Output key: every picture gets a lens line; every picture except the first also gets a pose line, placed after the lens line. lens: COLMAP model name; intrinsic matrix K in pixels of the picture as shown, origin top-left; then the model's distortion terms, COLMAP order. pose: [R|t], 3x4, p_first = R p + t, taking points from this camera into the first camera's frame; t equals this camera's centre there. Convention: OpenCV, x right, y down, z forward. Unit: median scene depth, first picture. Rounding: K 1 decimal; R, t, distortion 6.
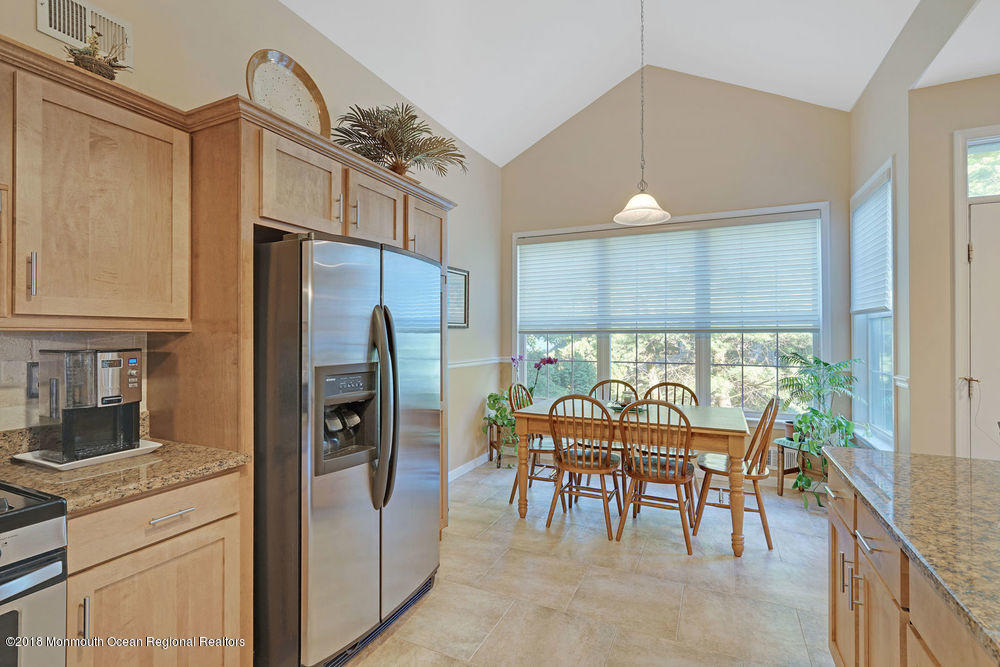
lens RADIAL K [[448.2, 0, 497.6], [0, 448.2, 331.9], [0, 0, 1]] dist [-0.002351, 0.000423]
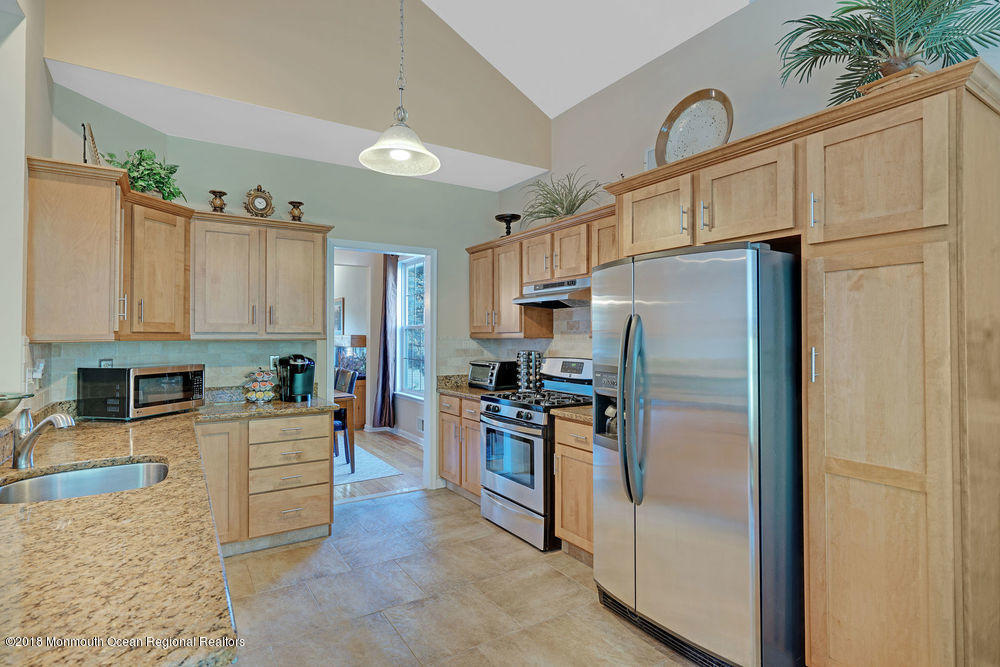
lens RADIAL K [[513.3, 0, 500.0], [0, 513.3, 333.5], [0, 0, 1]] dist [0.000681, 0.000105]
pose [[-0.513484, -0.010301, -0.858037, 1.232801], [0.004835, 0.999877, -0.014897, 0.004804], [0.858085, -0.011798, -0.513371, 1.770953]]
